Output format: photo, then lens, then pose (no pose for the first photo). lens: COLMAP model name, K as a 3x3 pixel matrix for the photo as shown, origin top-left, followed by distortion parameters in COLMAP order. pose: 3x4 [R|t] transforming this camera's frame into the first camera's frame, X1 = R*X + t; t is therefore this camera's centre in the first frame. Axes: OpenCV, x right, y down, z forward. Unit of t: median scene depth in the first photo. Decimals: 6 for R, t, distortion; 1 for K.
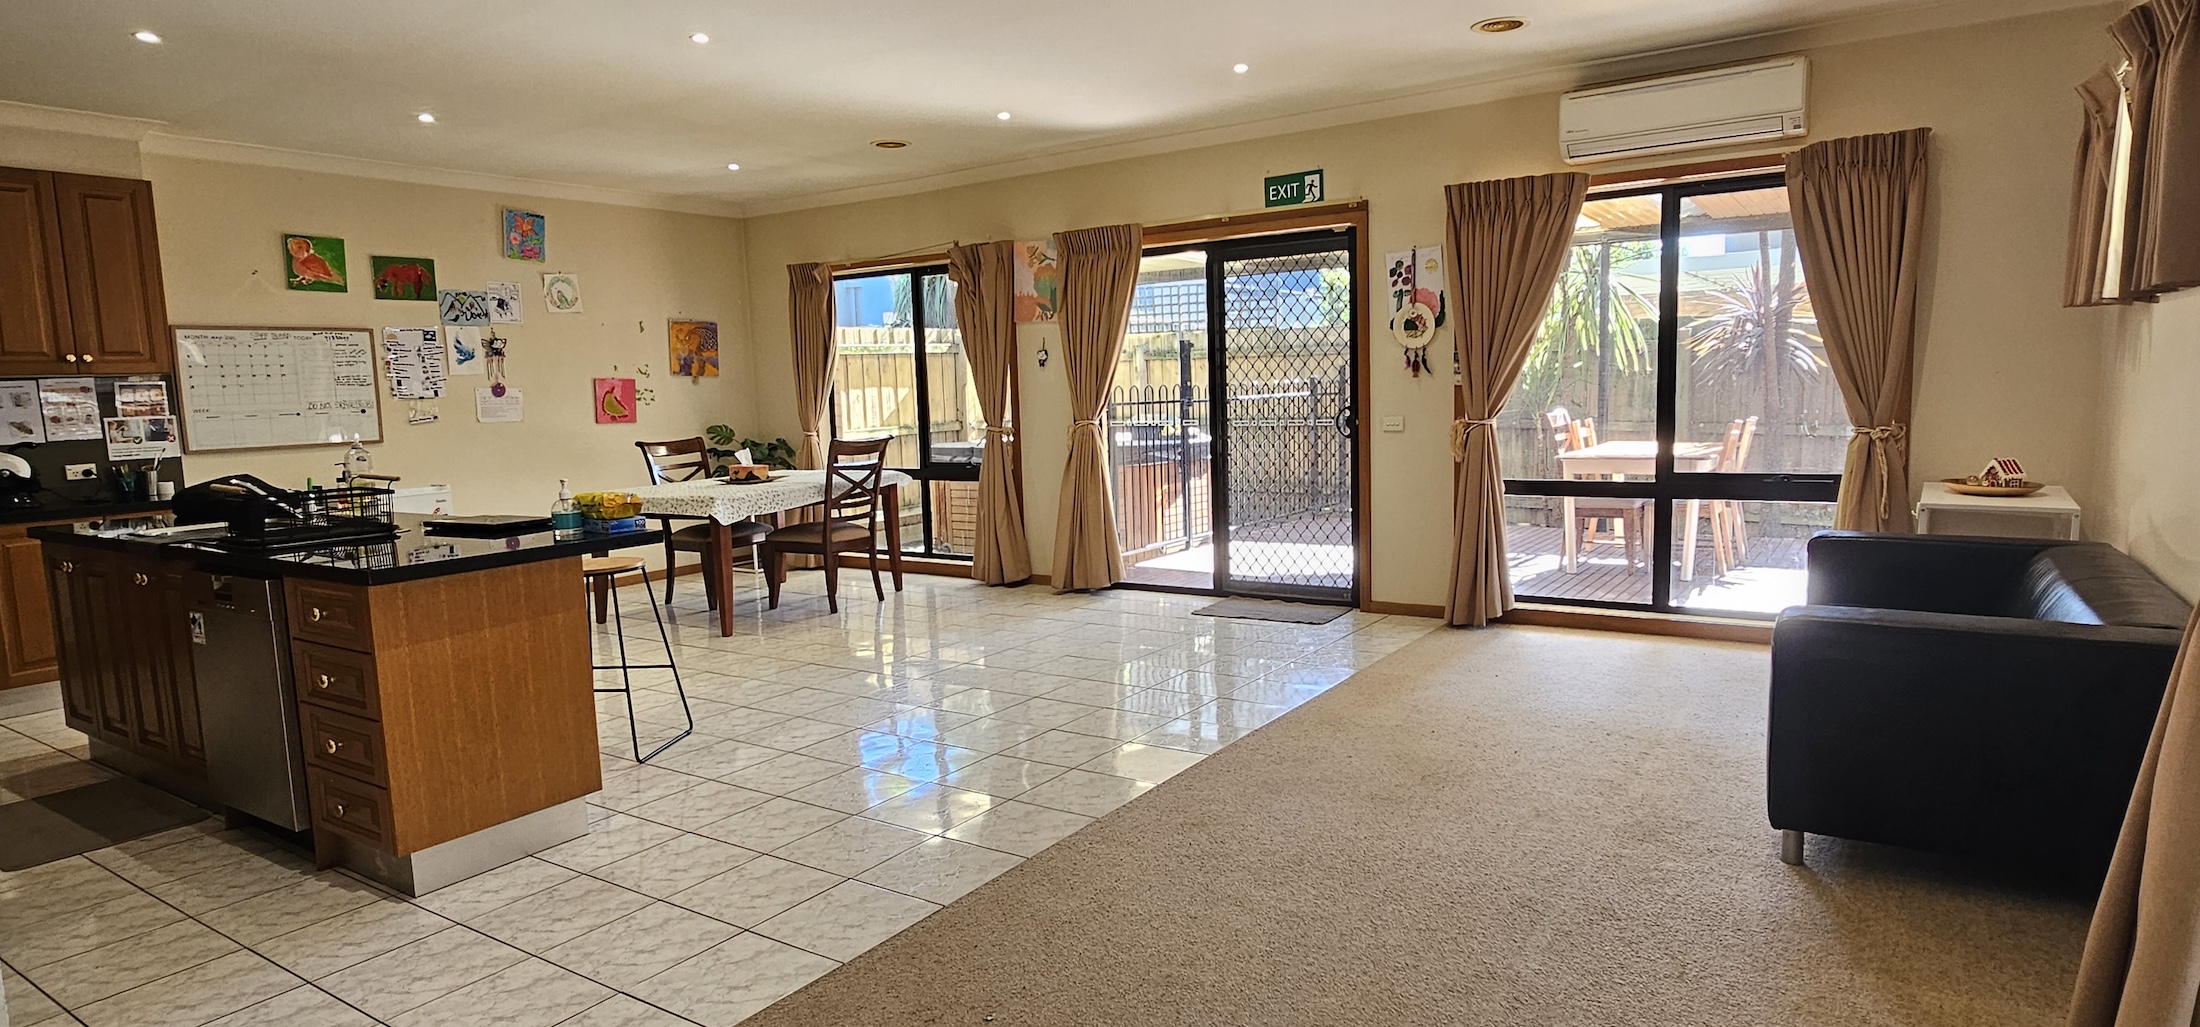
lens RADIAL K [[1204.1, 0, 1100.0], [0, 1204.1, 513.5], [0, 0, 1]] dist [0.013541, -0.013416]
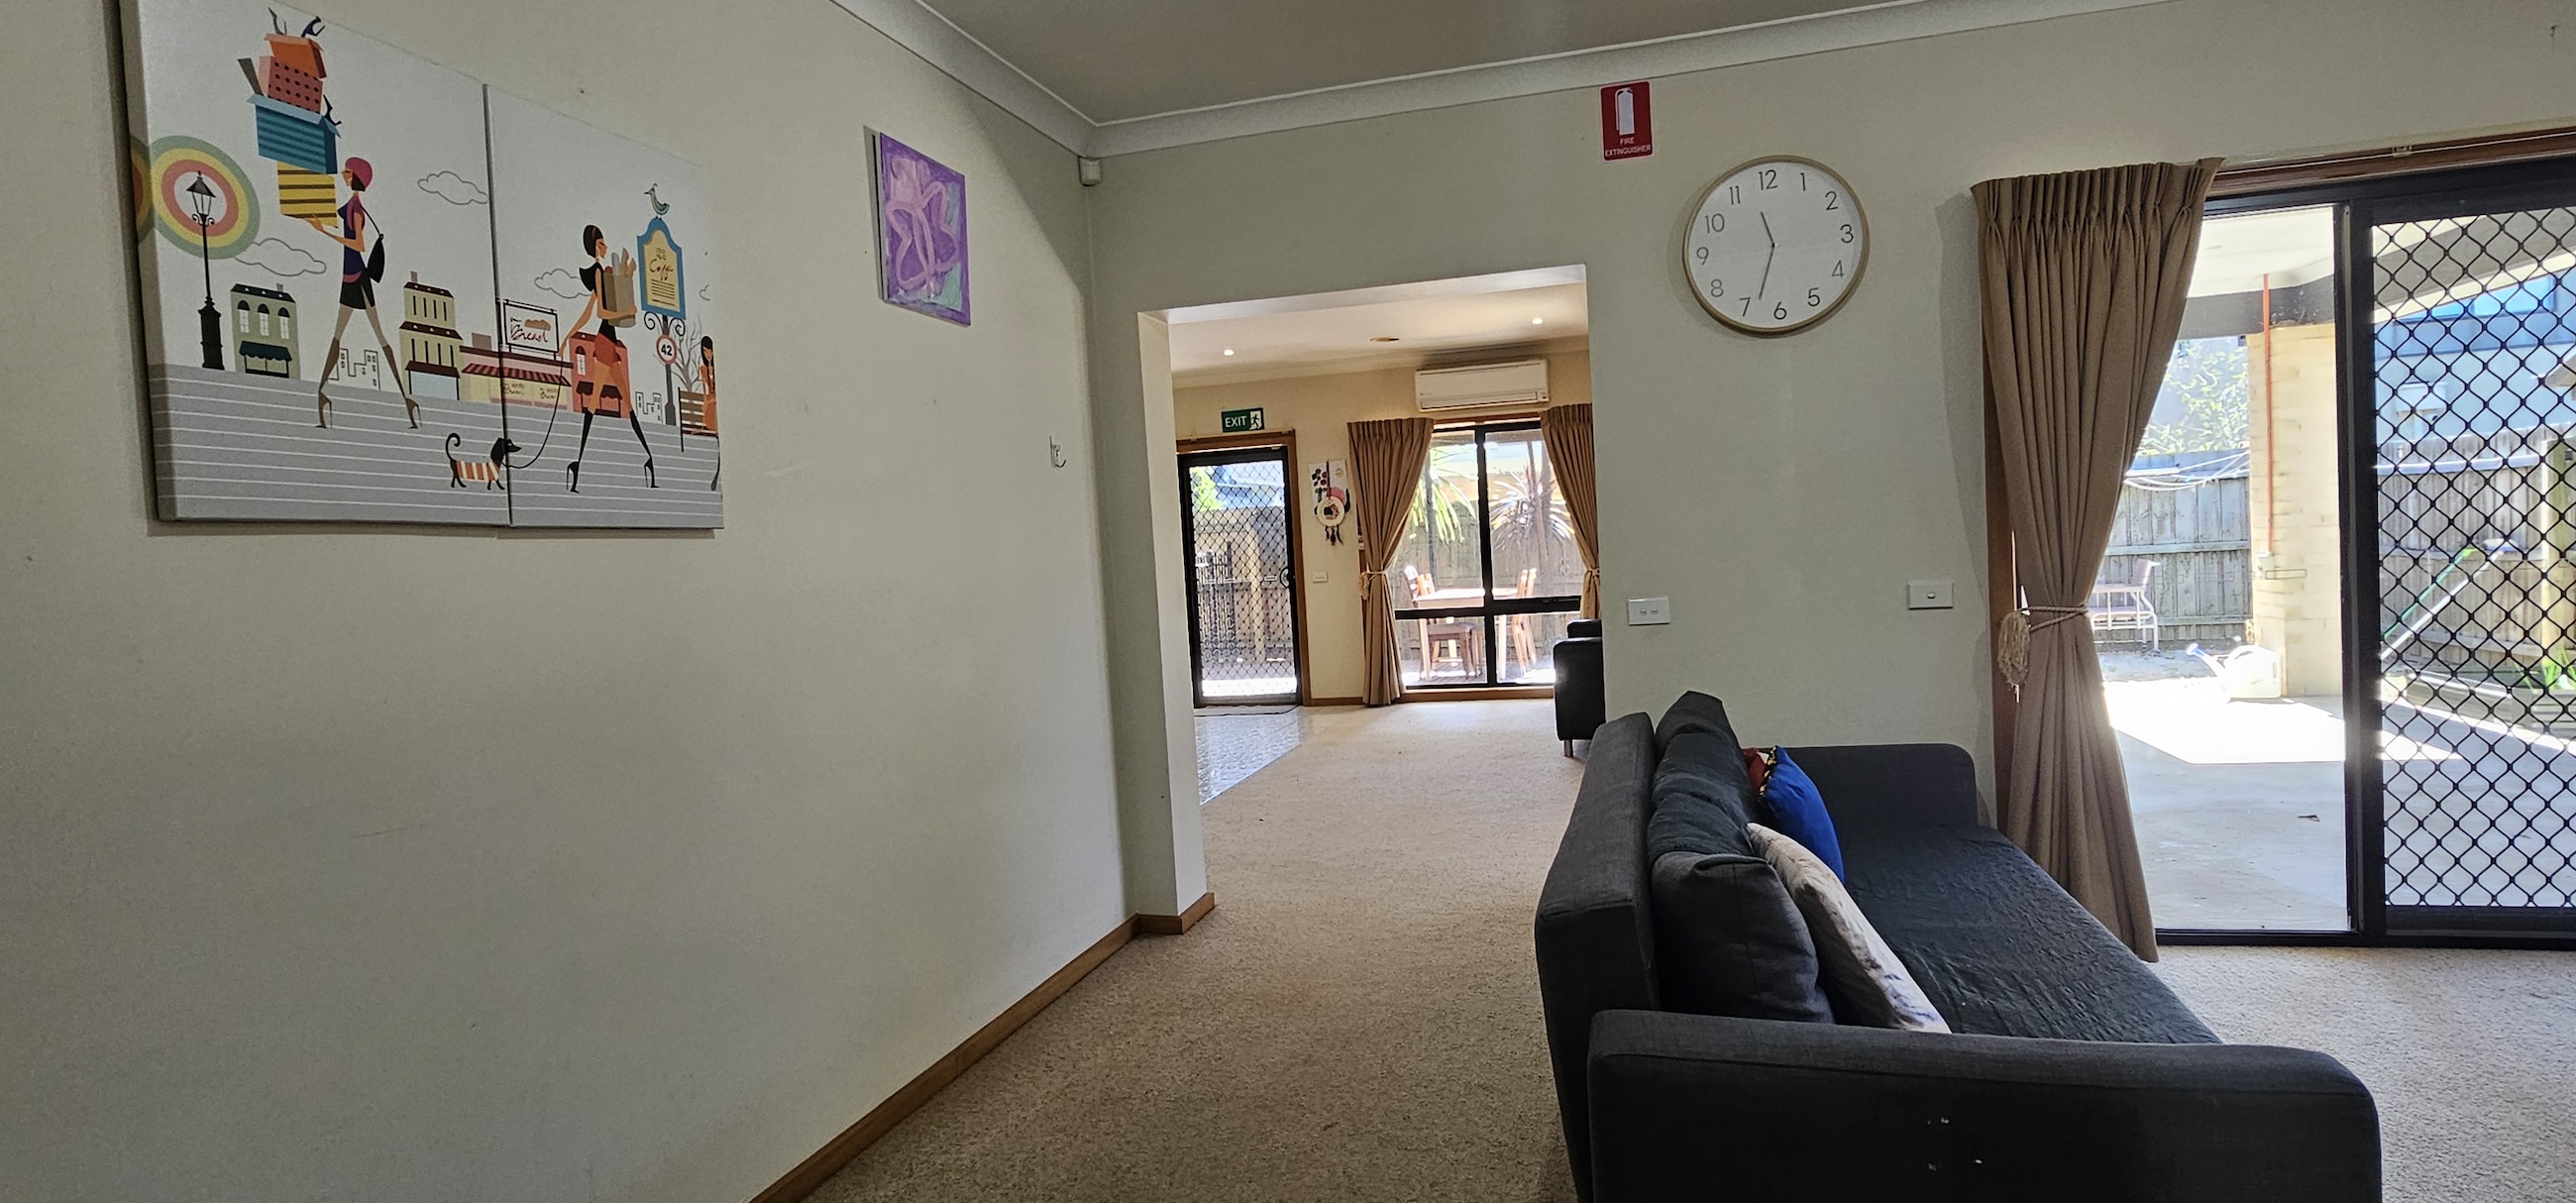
lens RADIAL K [[1410.0, 0, 1288.0], [0, 1410.0, 601.5], [0, 0, 1]] dist [0.013541, -0.013416]
pose [[0.946745, -0.039174, 0.319591, -0.260259], [0.065995, 0.995107, -0.073526, 0.060158], [-0.315147, 0.090702, 0.944699, -0.466412]]
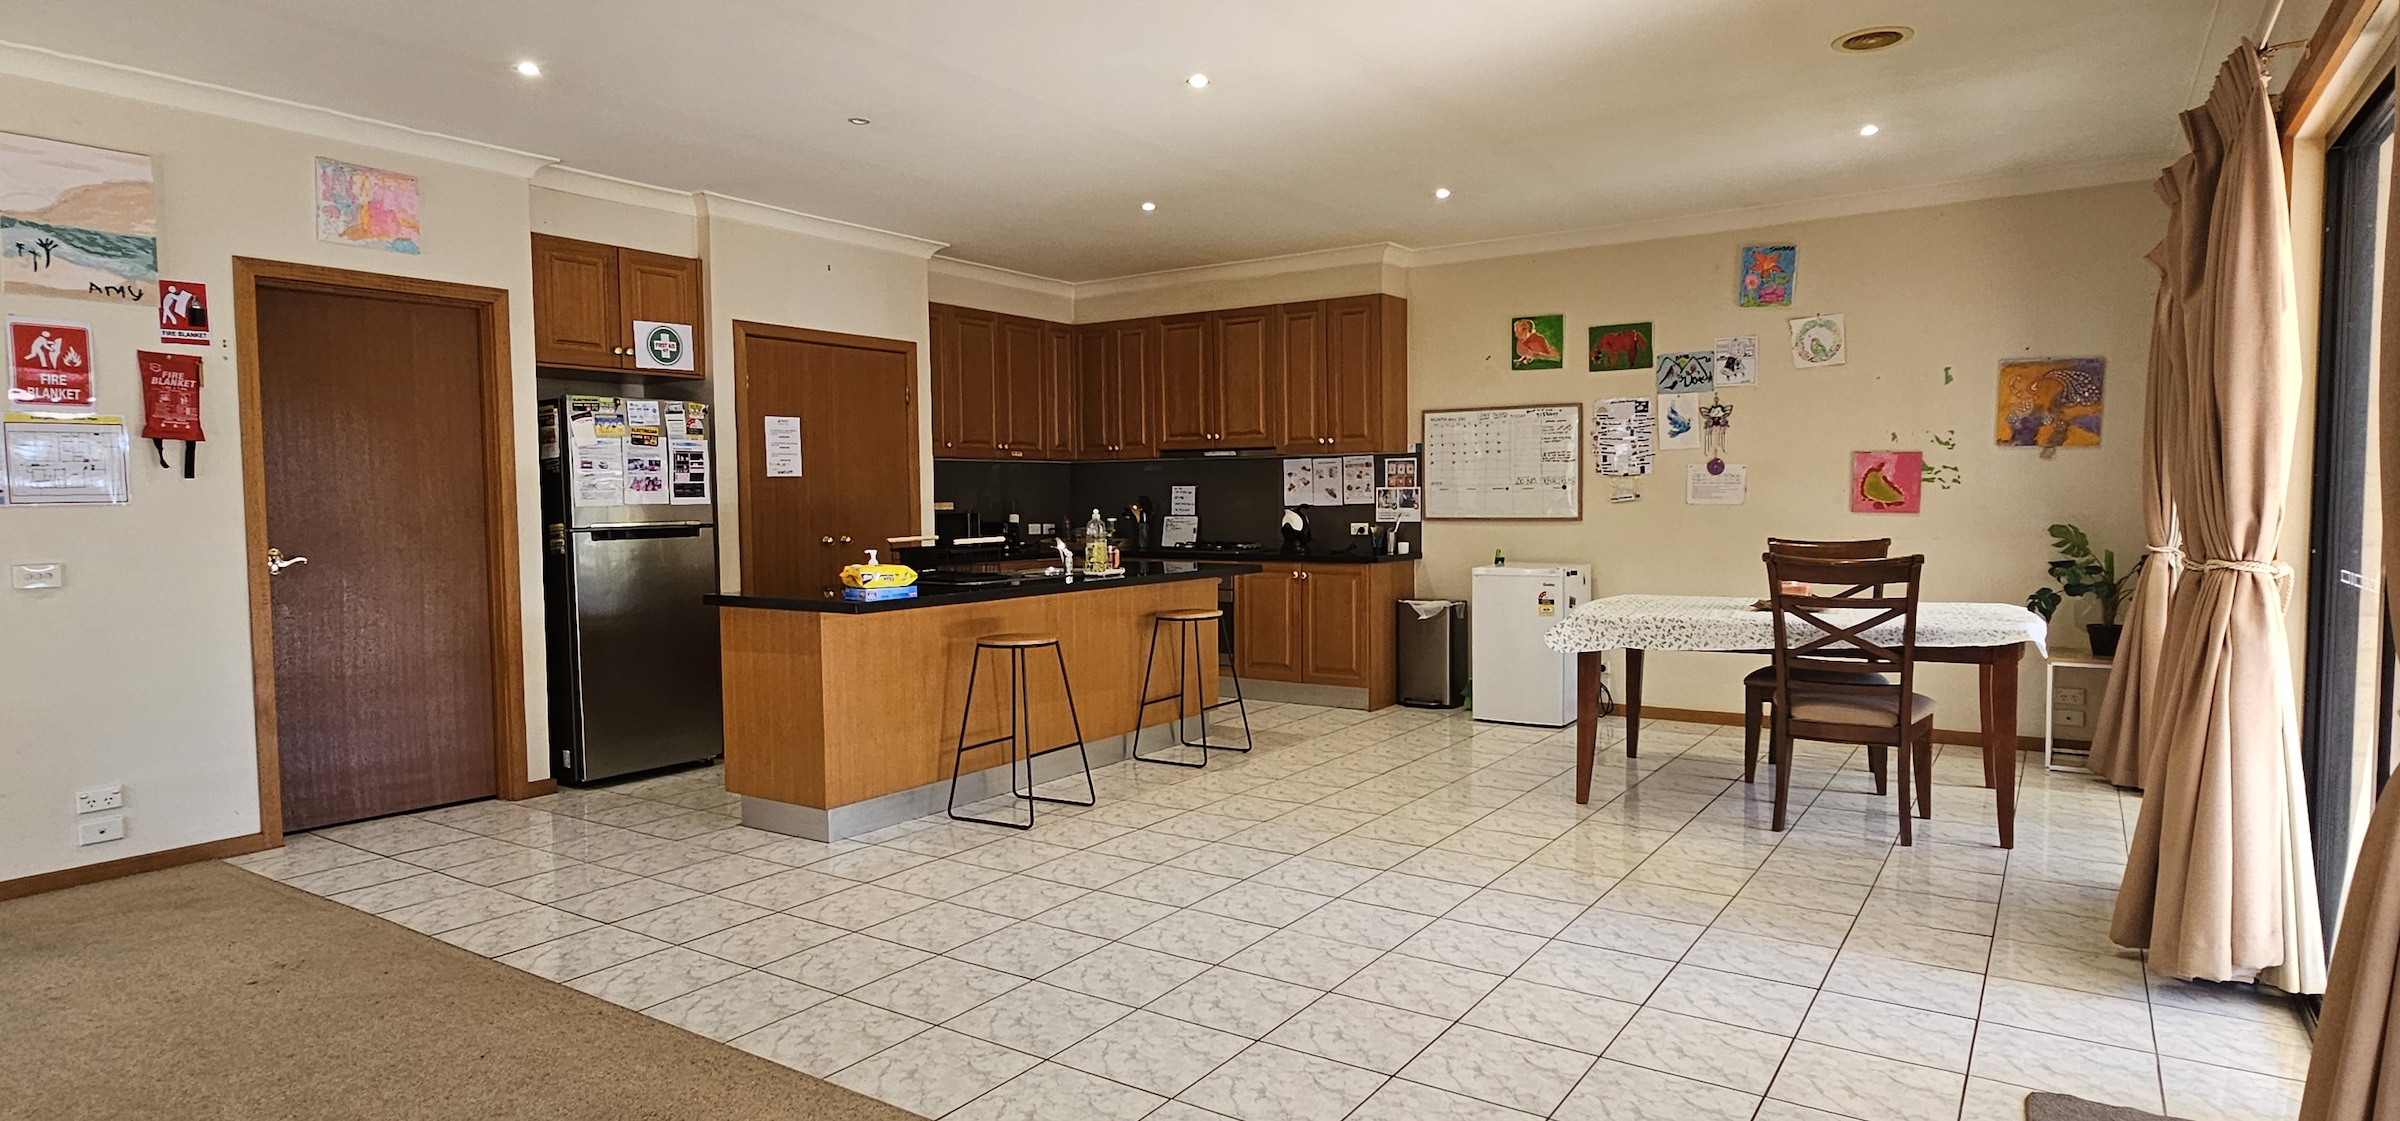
lens RADIAL K [[1281.6, 0, 1200.0], [0, 1281.6, 560.5], [0, 0, 1]] dist [-0.001354, -0.000666]
pose [[0.001828, 0.085247, -0.996358, 0.505734], [-0.099081, 0.991473, 0.084648, -0.098543], [0.995078, 0.098565, 0.010259, 0.815703]]
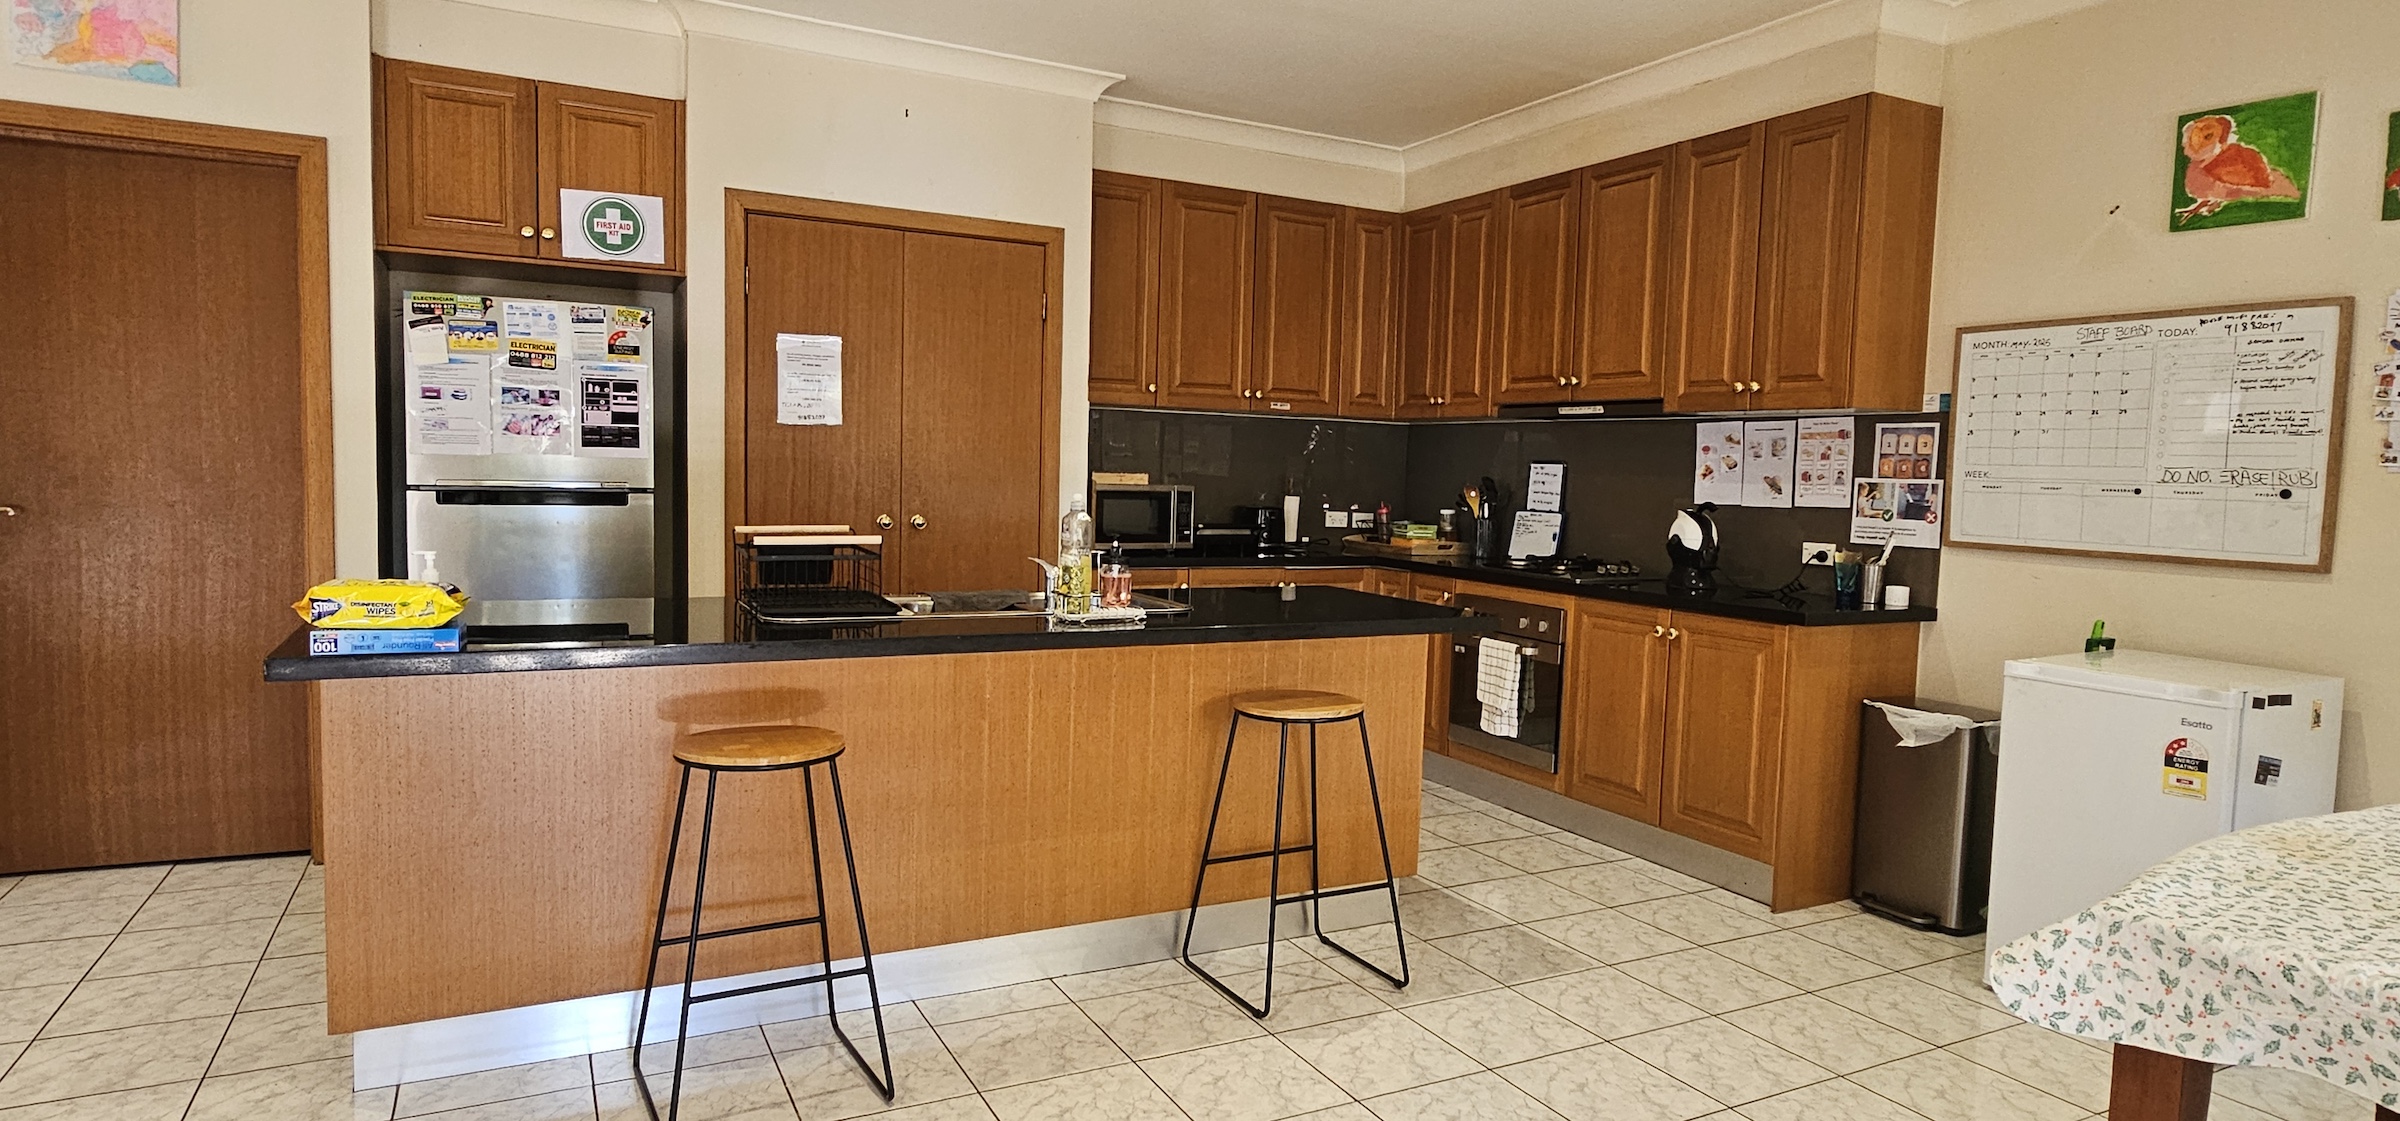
lens RADIAL K [[1313.6, 0, 1200.0], [0, 1313.6, 560.5], [0, 0, 1]] dist [0.013541, -0.013416]
pose [[-0.466266, 0.084124, -0.880636, -0.021407], [-0.110405, 0.982152, 0.152277, -0.105019], [0.877728, 0.168228, -0.448656, 1.020456]]
